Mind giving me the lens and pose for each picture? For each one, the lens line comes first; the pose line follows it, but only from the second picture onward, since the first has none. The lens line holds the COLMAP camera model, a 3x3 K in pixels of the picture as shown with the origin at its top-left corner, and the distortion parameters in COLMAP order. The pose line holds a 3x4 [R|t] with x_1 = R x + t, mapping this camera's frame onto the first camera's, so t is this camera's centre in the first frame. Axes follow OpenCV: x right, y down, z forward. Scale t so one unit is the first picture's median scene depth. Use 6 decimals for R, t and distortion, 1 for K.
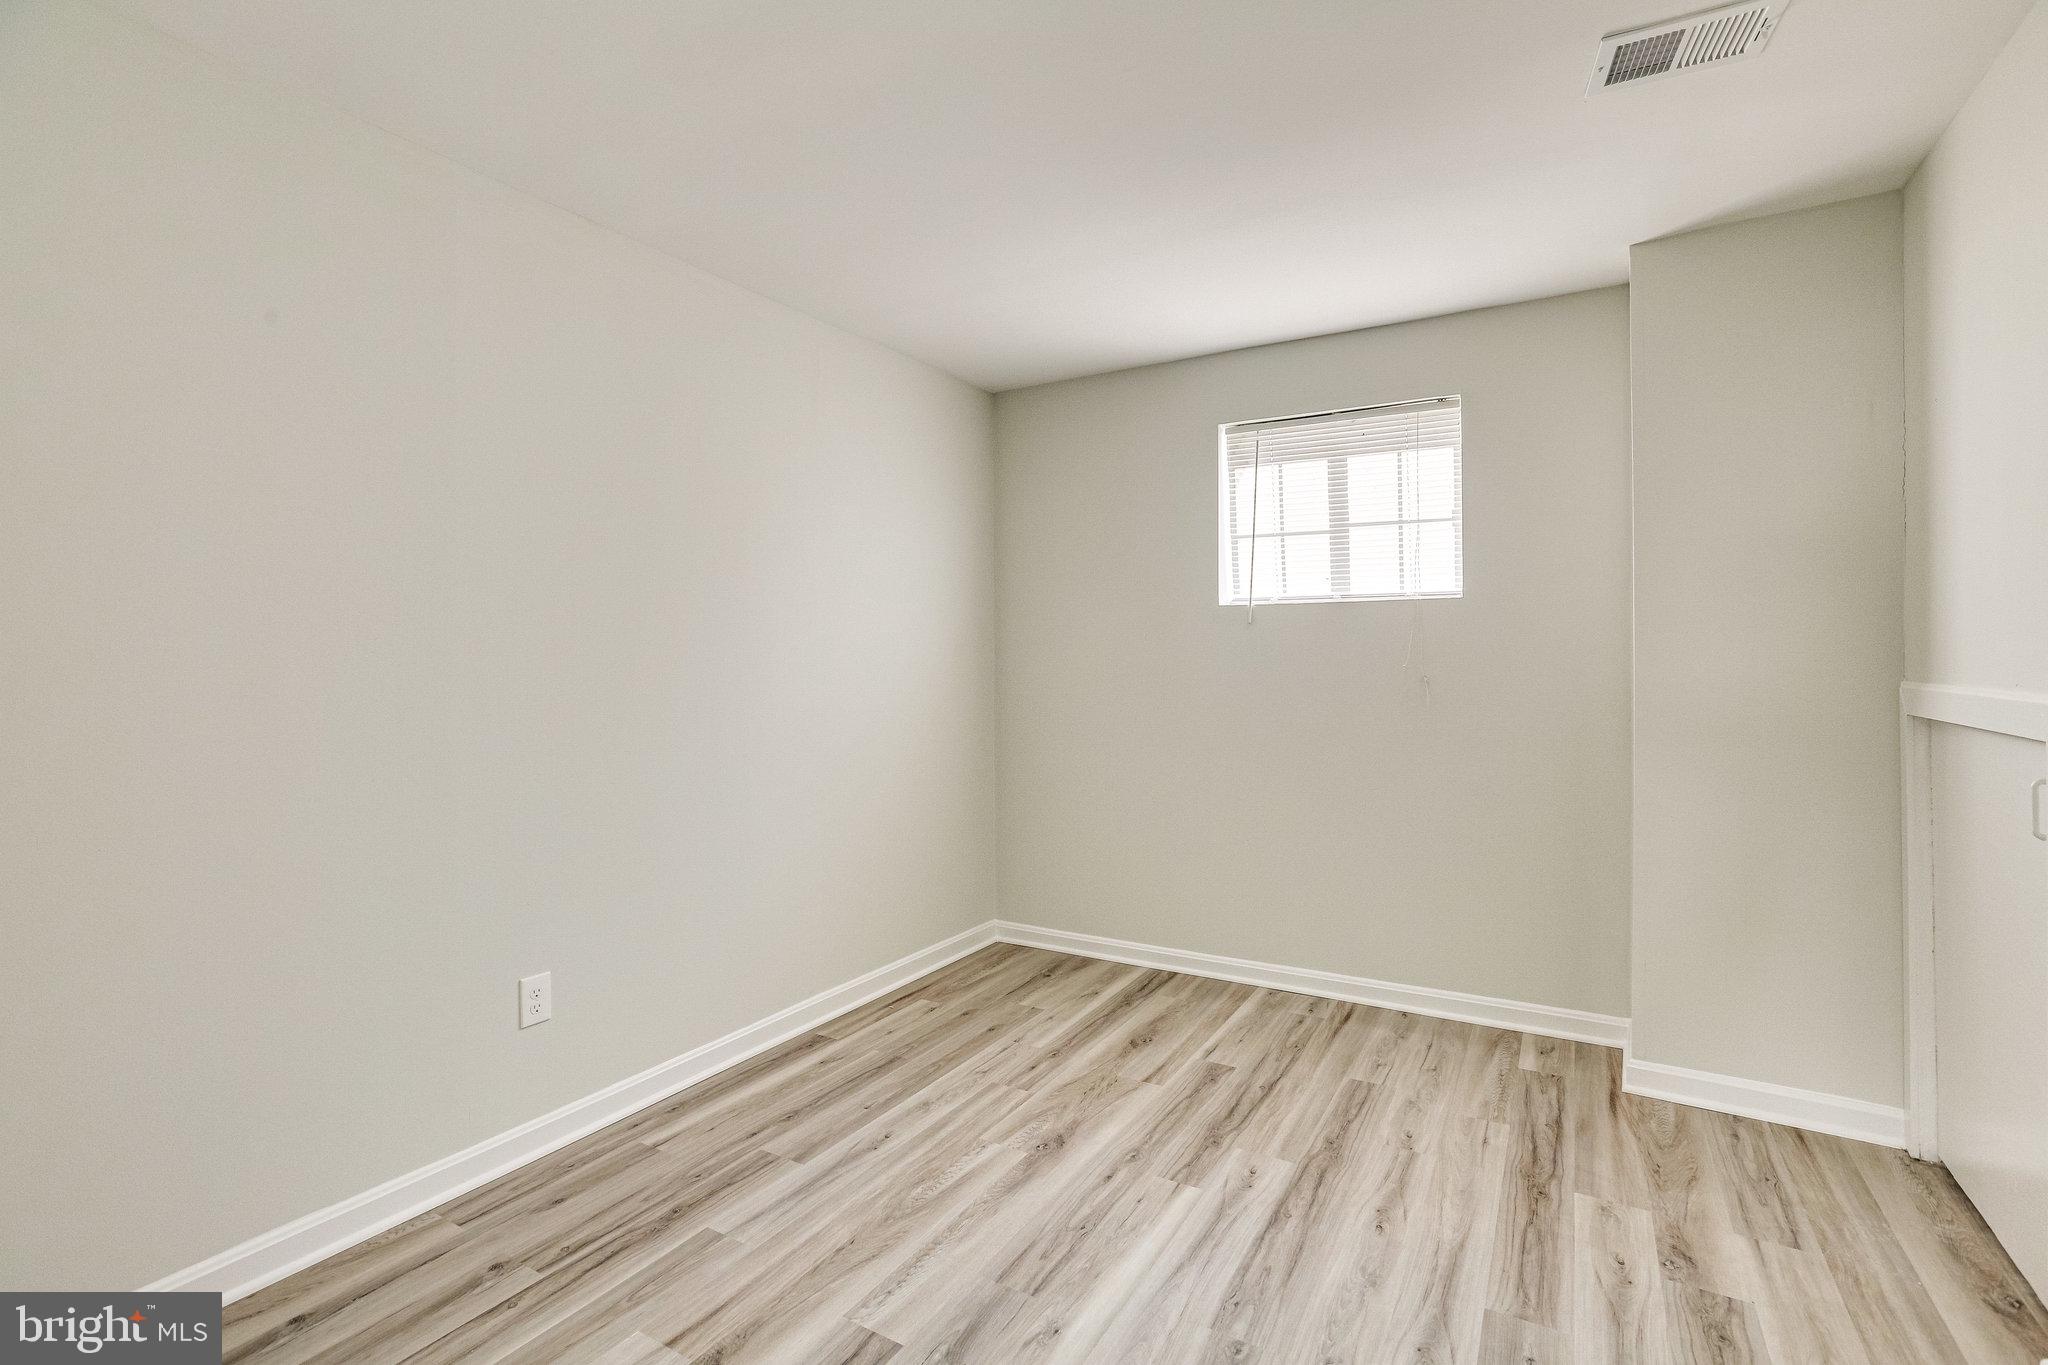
lens RADIAL K [[936.1, 0, 1024.7], [0, 936.1, 666.2], [0, 0, 1]] dist [-0.059315, 0.032375]
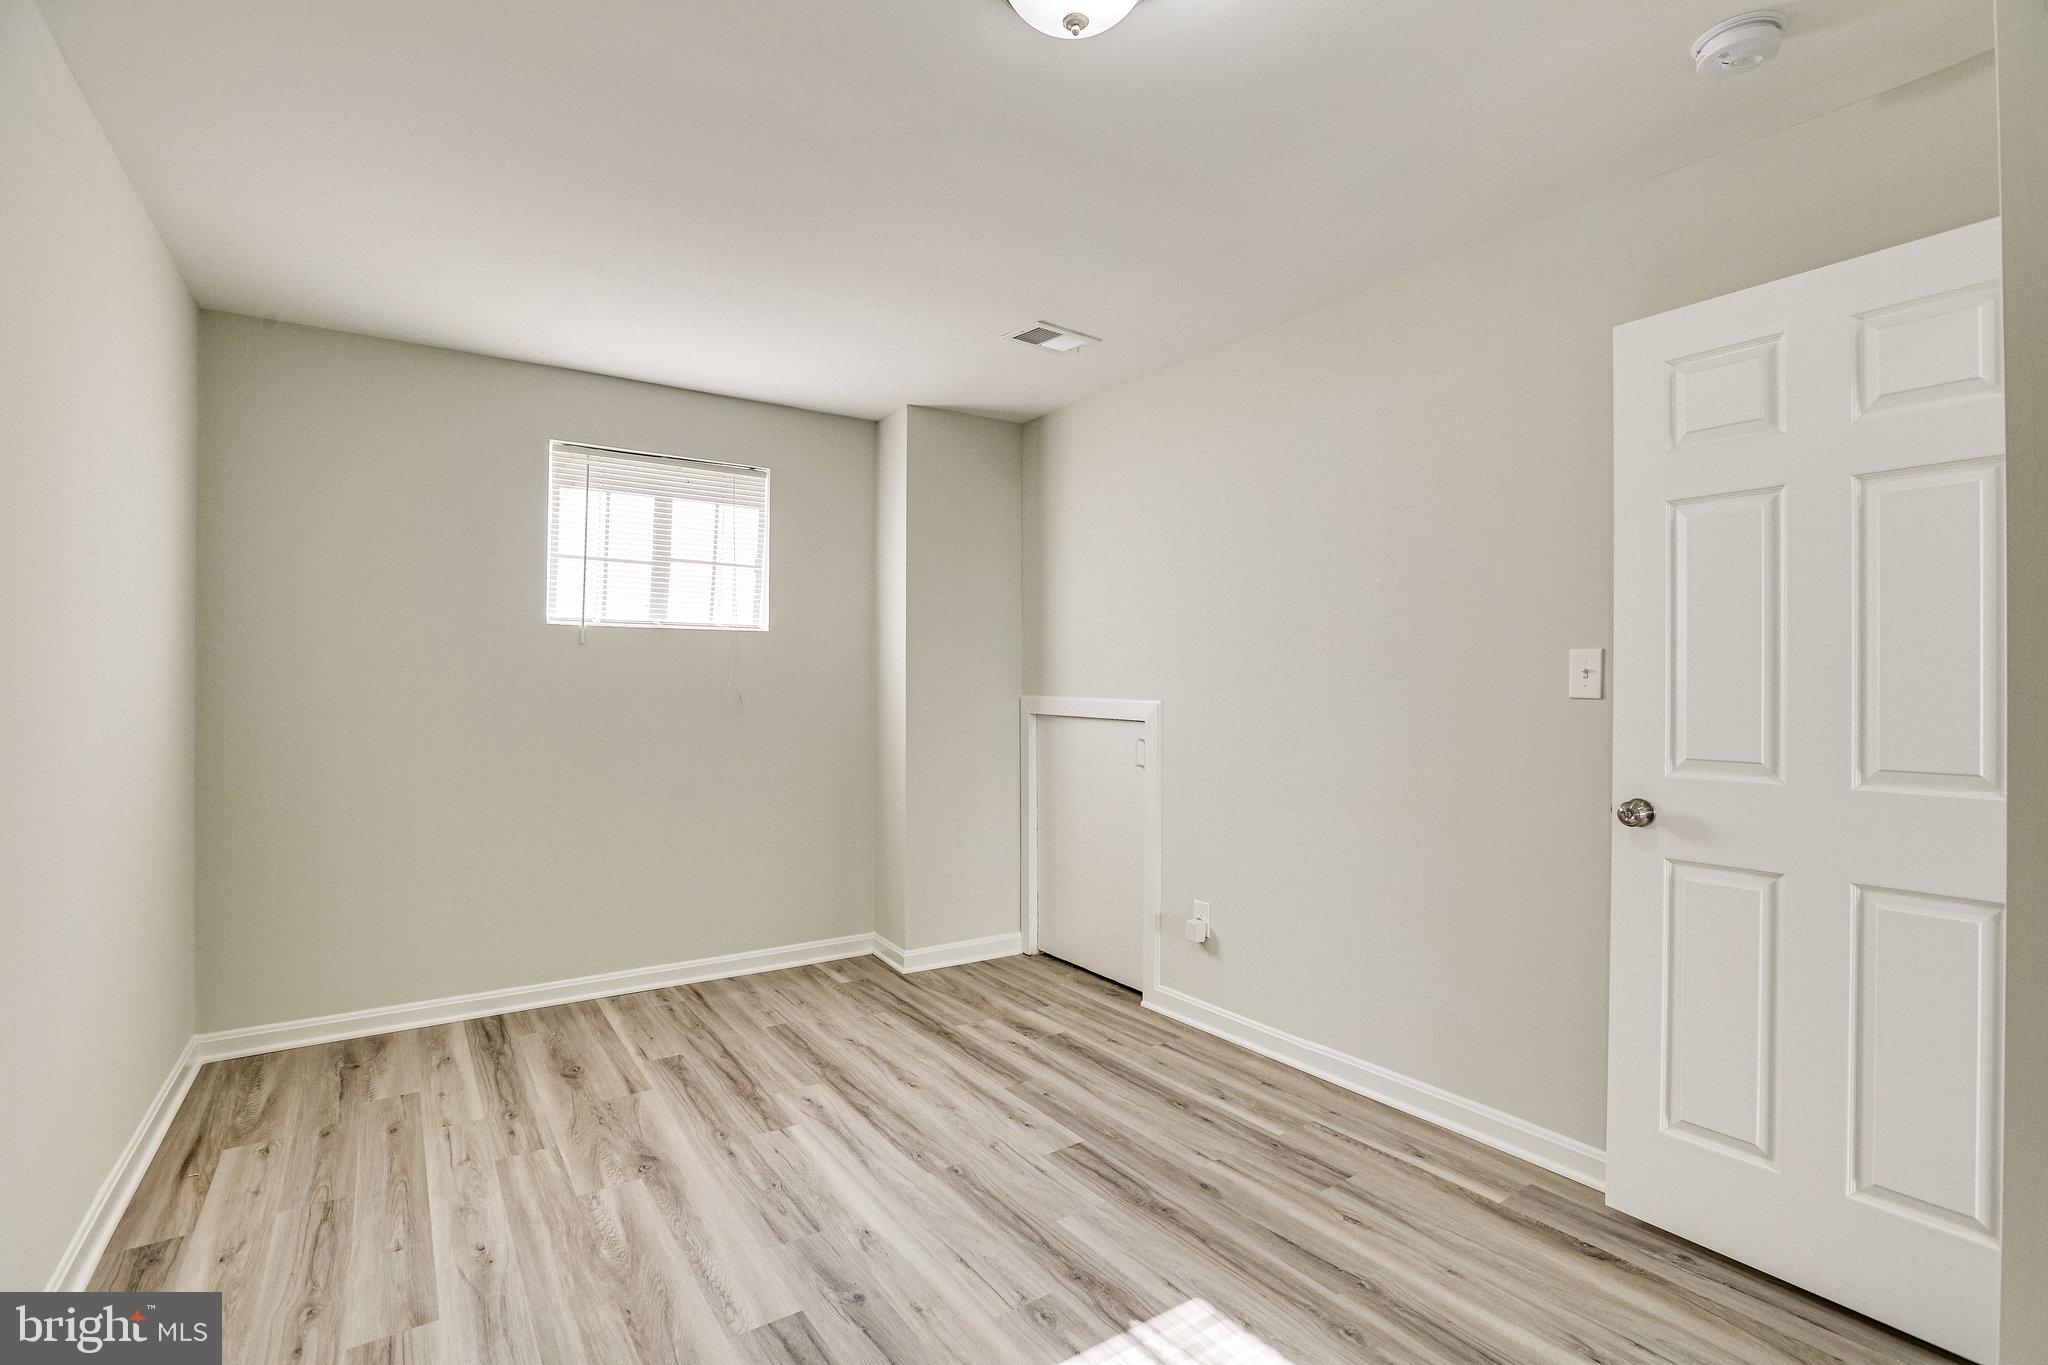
lens RADIAL K [[932.1, 0, 1024.0], [0, 932.1, 682.5], [0, 0, 1]] dist [-0.005161, -0.000457]
pose [[0.428654, 0.005943, 0.903449, -0.572330], [-0.003236, 0.999982, -0.005042, 0.000209], [-0.903463, -0.000762, 0.428665, 0.160720]]
